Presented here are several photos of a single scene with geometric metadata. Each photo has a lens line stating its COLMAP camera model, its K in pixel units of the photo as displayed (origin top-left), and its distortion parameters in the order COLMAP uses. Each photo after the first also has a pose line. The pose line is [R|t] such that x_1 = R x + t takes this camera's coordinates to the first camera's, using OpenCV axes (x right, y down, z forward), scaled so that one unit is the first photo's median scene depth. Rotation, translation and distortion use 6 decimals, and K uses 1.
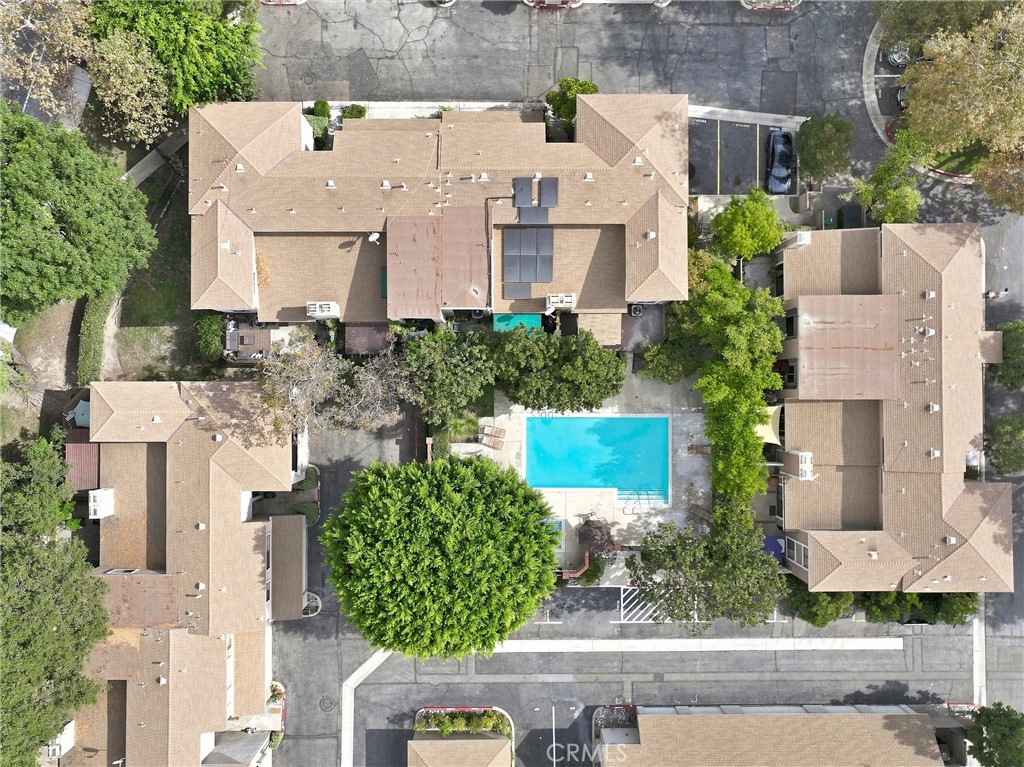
lens RADIAL K [[750.3, 0, 512.0], [0, 750.3, 383.5], [0, 0, 1]] dist [0.002928, -0.001131]
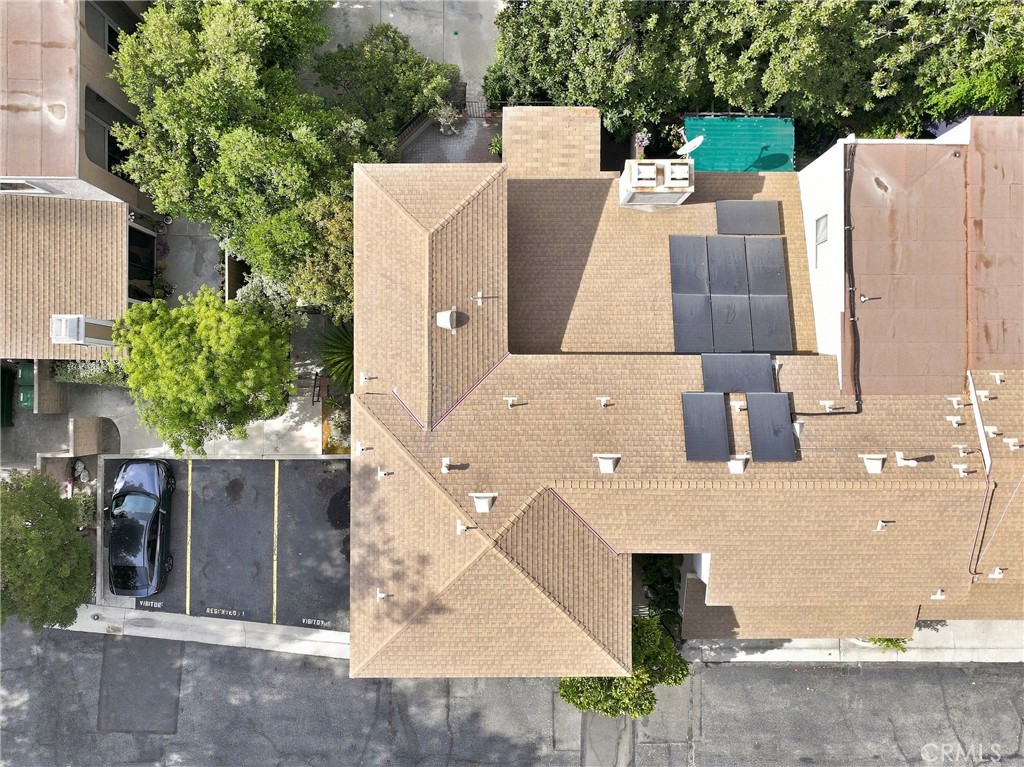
lens RADIAL K [[722.5, 0, 512.0], [0, 722.5, 383.5], [0, 0, 1]] dist [0.004057, 0.004586]
pose [[-0.999743, -0.004745, -0.022158, 0.153656], [0.004146, -0.999627, 0.026993, -0.233387], [-0.022277, 0.026895, 0.999390, 0.596748]]
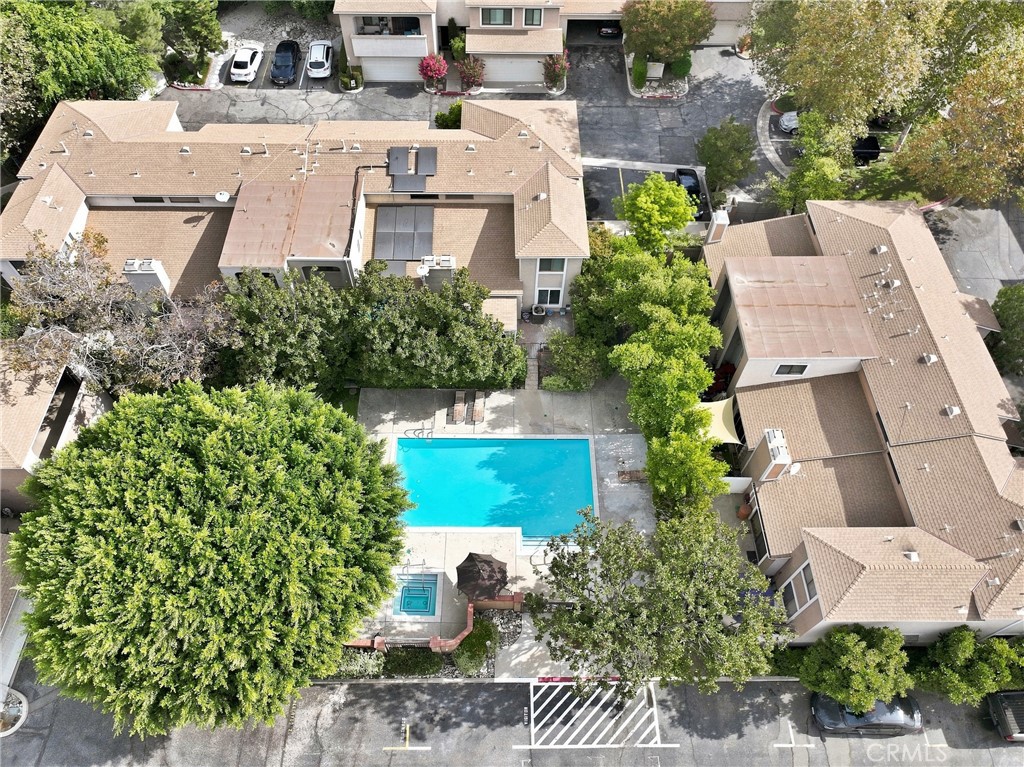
lens RADIAL K [[722.5, 0, 512.0], [0, 722.5, 383.5], [0, 0, 1]] dist [0.004057, 0.004586]
pose [[0.999987, -0.002719, 0.004258, 0.141431], [0.004634, 0.829236, -0.558880, 0.437081], [-0.002011, 0.558893, 0.829238, 0.409644]]
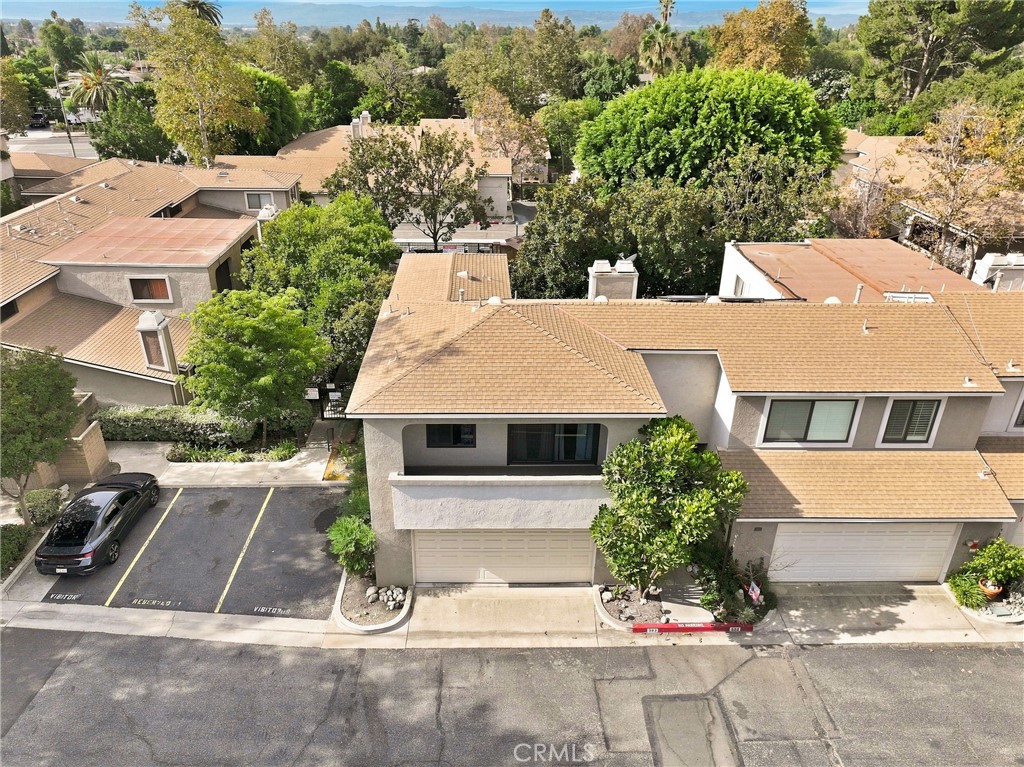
lens RADIAL K [[730.3, 0, 498.4], [0, 730.3, 388.8], [0, 0, 1]] dist [-0.004211, 0.027064]
pose [[-0.999718, -0.008597, -0.022142, 0.166644], [-0.016005, -0.444975, 0.895400, -0.659110], [-0.017551, 0.895502, 0.444712, 0.815253]]
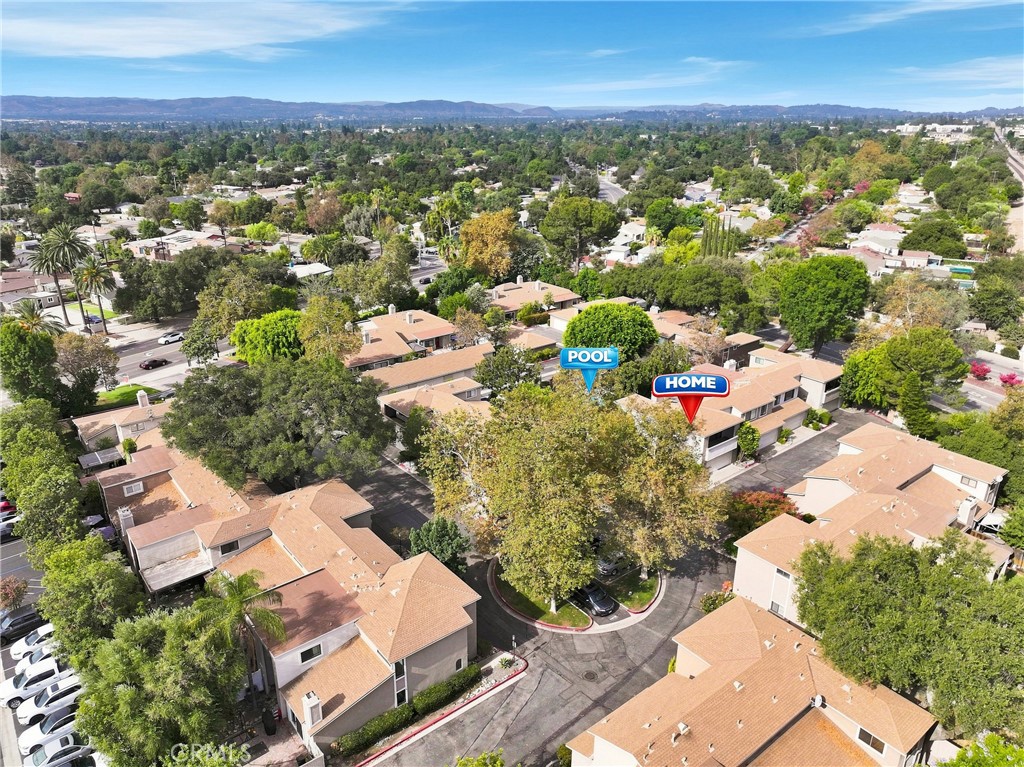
lens RADIAL K [[722.5, 0, 512.0], [0, 722.5, 383.5], [0, 0, 1]] dist [0.004057, 0.004586]
pose [[-0.786418, 0.219619, -0.577333, 1.431540], [-0.617670, -0.271203, 0.738196, -1.238024], [0.005547, 0.937132, 0.348931, 0.313512]]
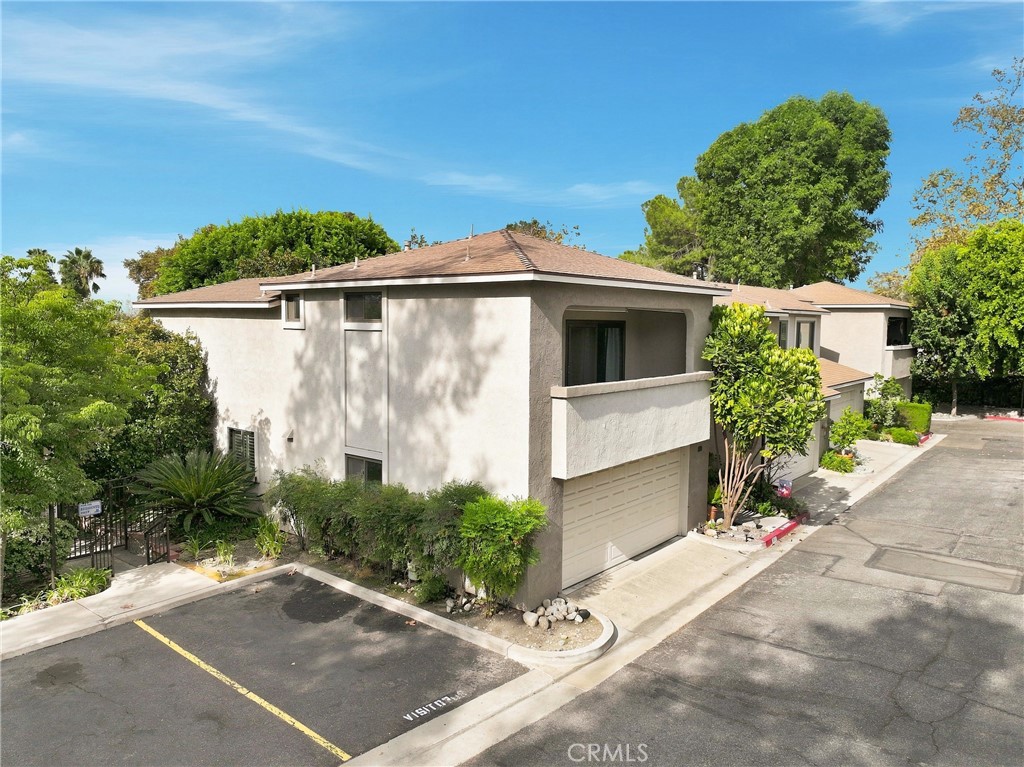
lens RADIAL K [[722.5, 0, 512.0], [0, 722.5, 383.5], [0, 0, 1]] dist [0.004057, 0.004586]
pose [[-0.639370, 0.054495, -0.766965, 0.392787], [-0.768879, -0.052442, 0.637240, -0.503220], [-0.005494, 0.997136, 0.075430, 0.986736]]
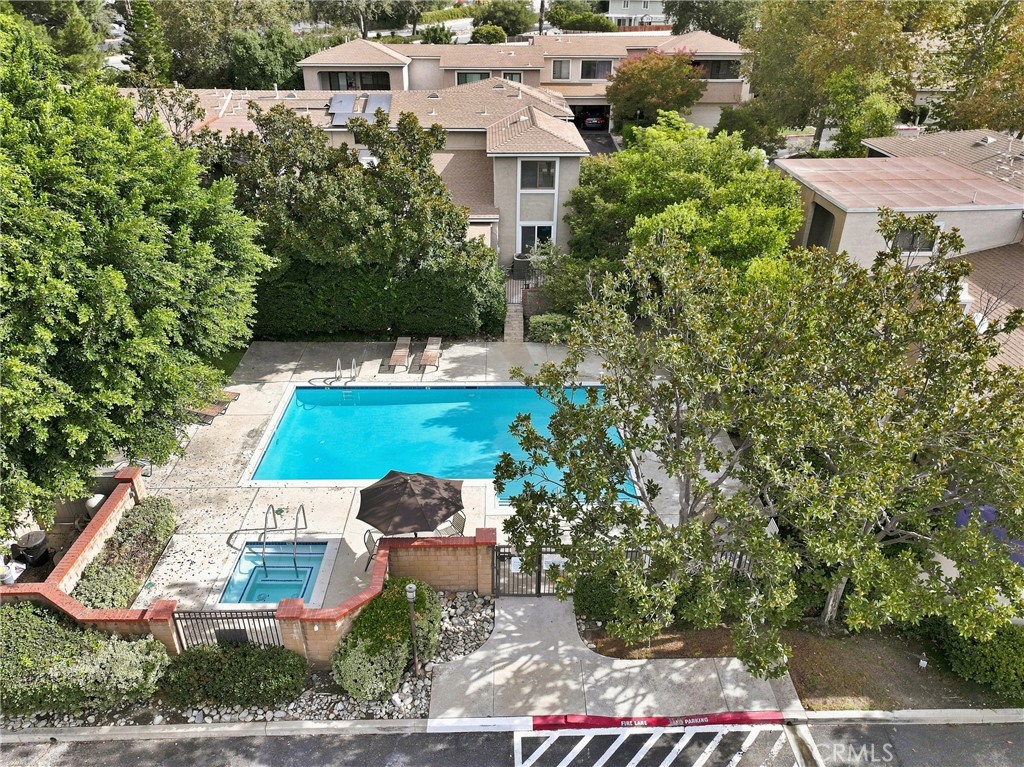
lens RADIAL K [[722.5, 0, 512.0], [0, 722.5, 383.5], [0, 0, 1]] dist [0.004057, 0.004586]
pose [[0.999789, -0.014293, 0.014735, 0.157257], [0.019876, 0.494498, -0.868951, 0.467862], [0.005133, 0.869061, 0.494678, 0.854530]]
